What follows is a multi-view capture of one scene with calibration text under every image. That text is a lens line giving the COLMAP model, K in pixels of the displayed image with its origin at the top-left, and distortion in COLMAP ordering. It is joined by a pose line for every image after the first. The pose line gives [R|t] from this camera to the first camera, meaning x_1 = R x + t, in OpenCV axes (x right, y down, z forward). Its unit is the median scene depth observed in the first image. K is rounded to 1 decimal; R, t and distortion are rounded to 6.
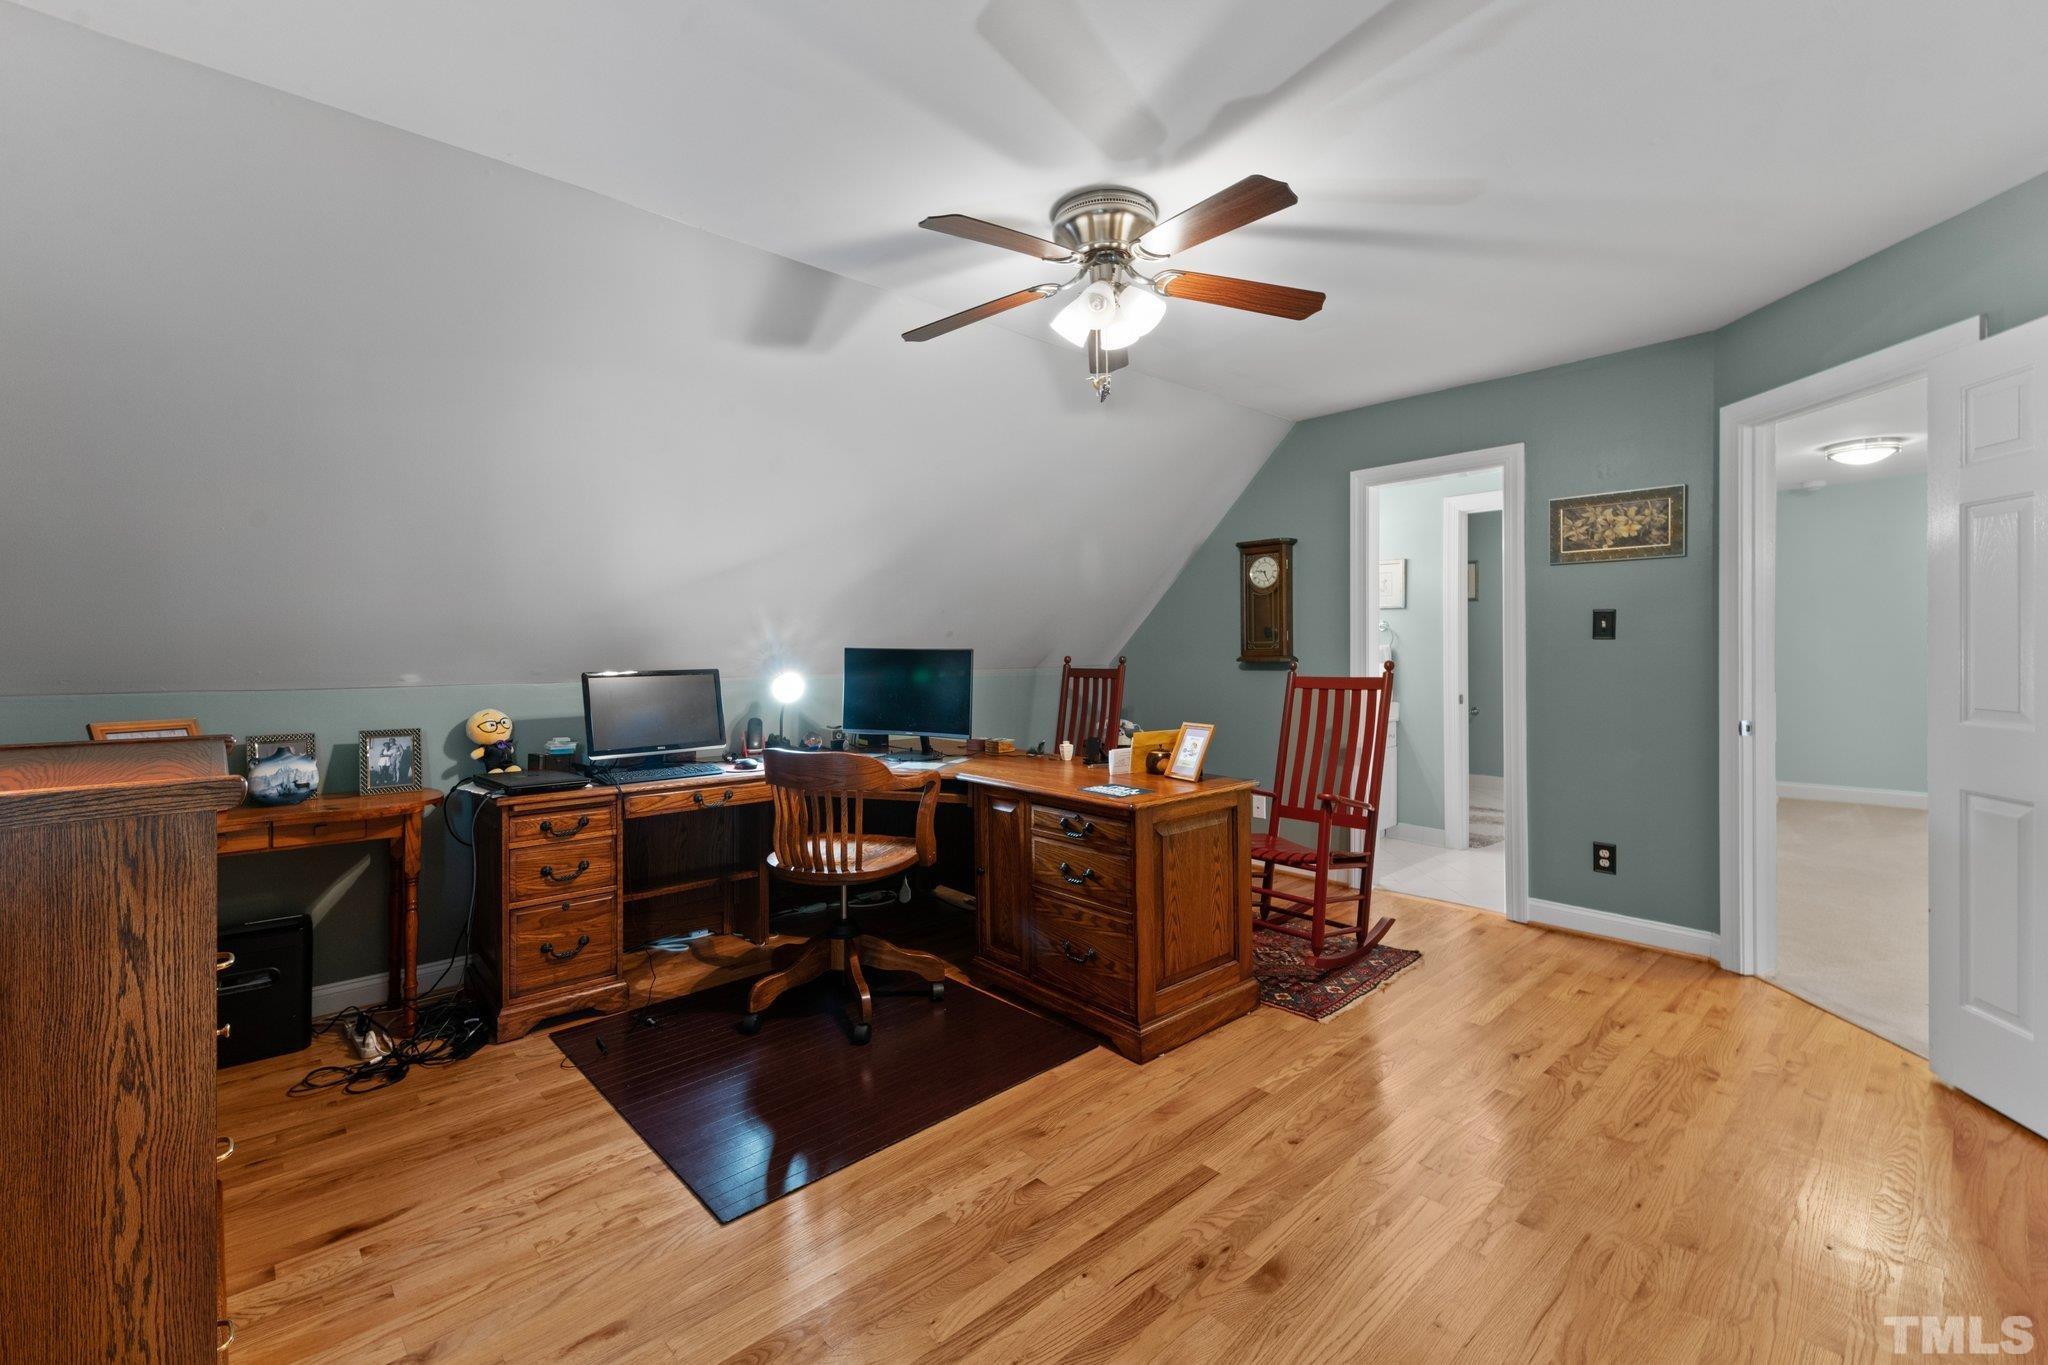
lens RADIAL K [[883.1, 0, 1013.4], [0, 883.1, 664.0], [0, 0, 1]] dist [0.031324, -0.013595]
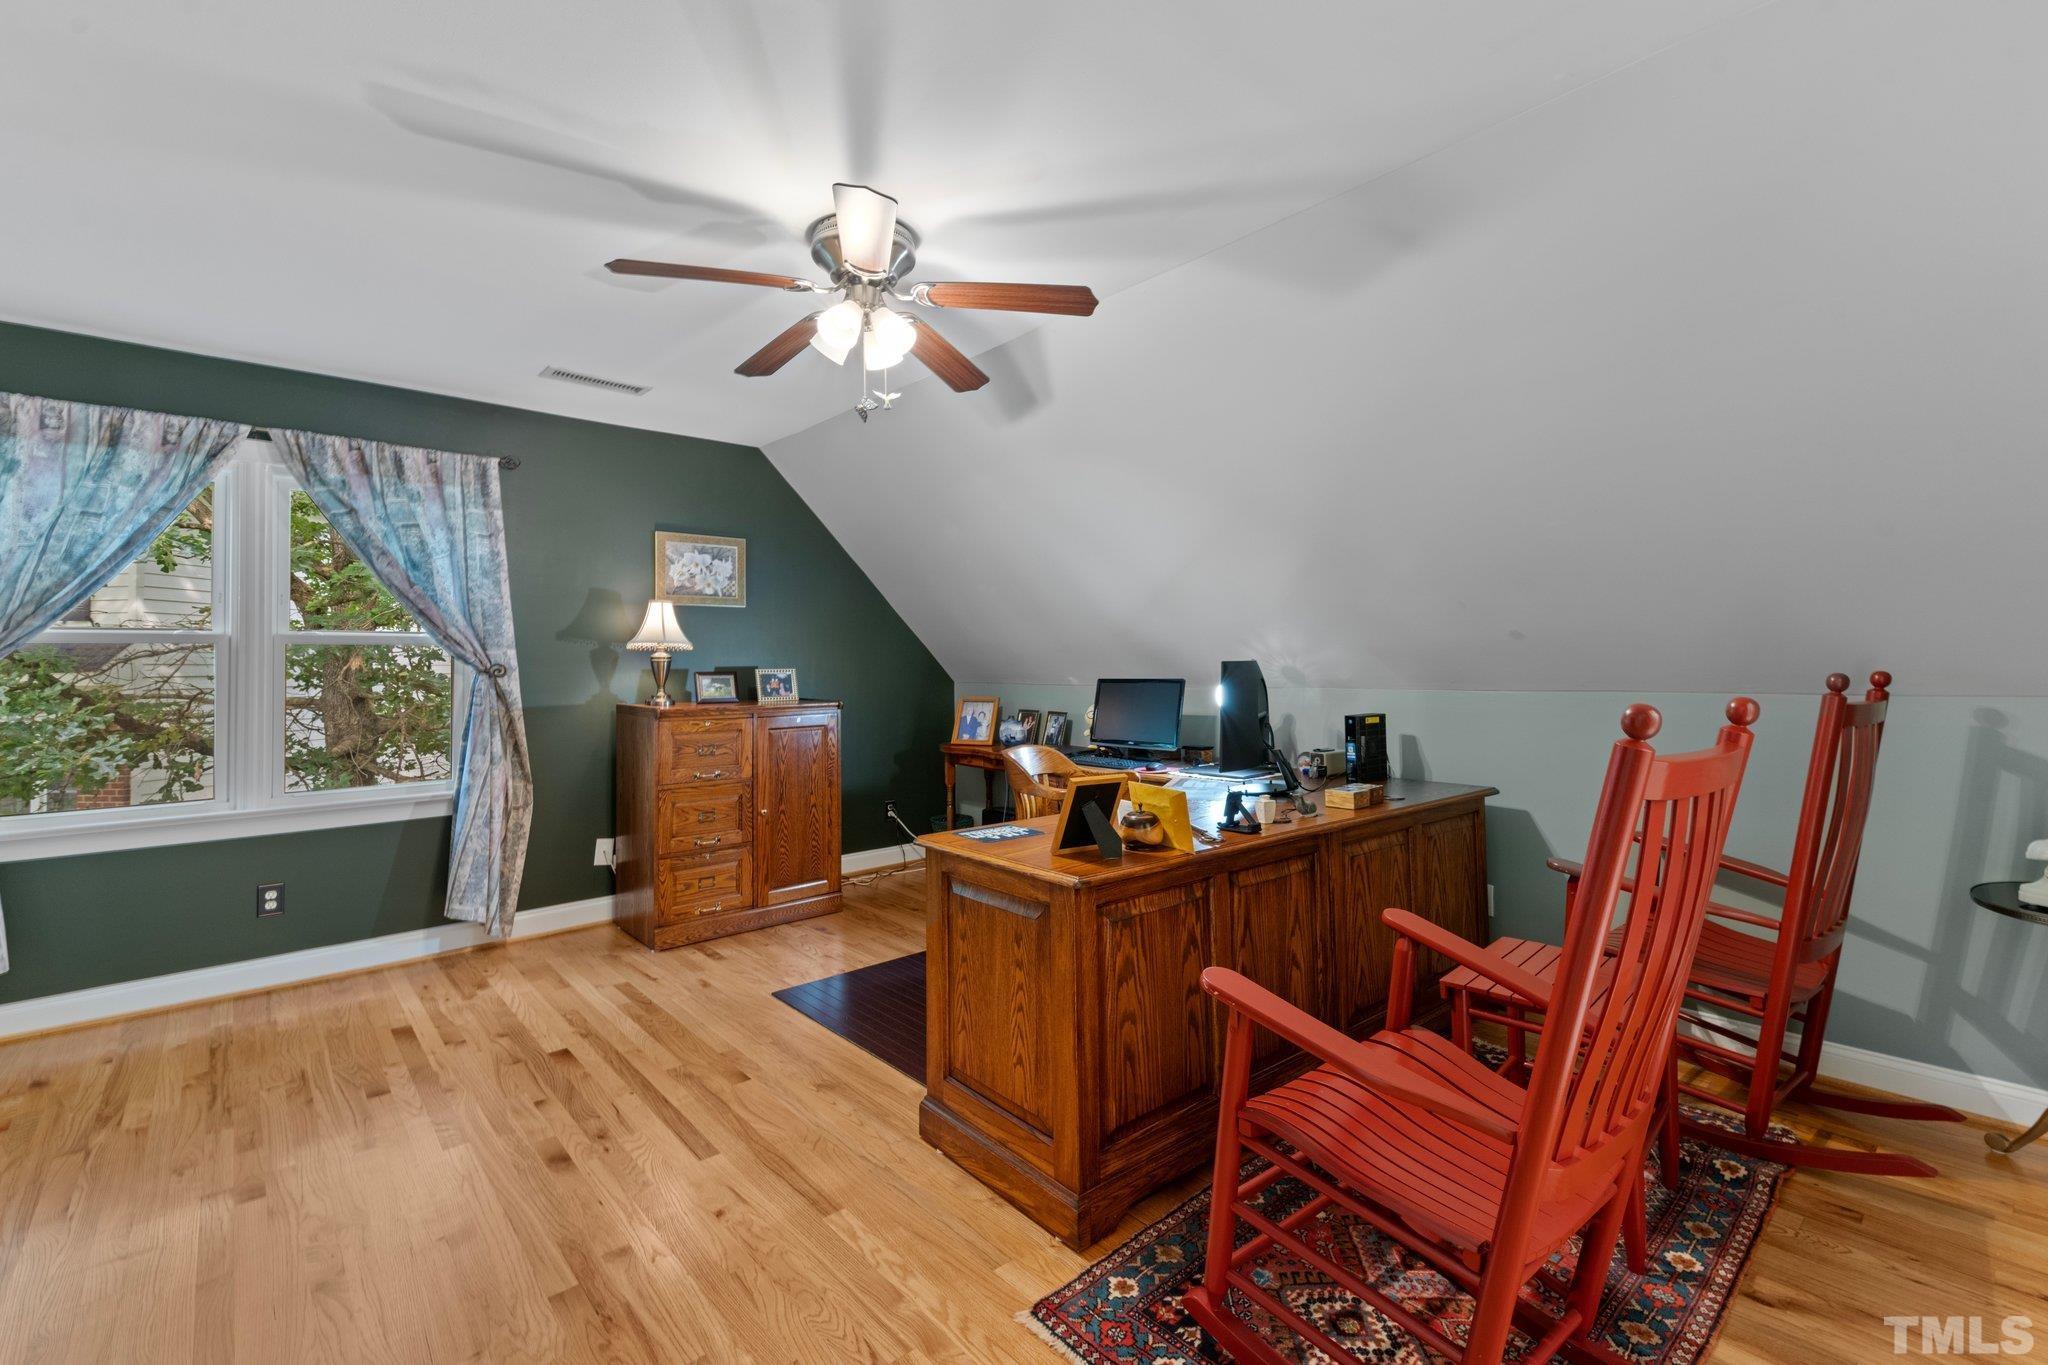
lens RADIAL K [[883.1, 0, 1013.4], [0, 883.1, 664.0], [0, 0, 1]] dist [0.031324, -0.013595]
pose [[-0.035604, 0.003988, -0.999358, 0.993060], [-0.003978, 0.999984, 0.004132, -0.019728], [0.999358, 0.004122, -0.035588, 1.094446]]
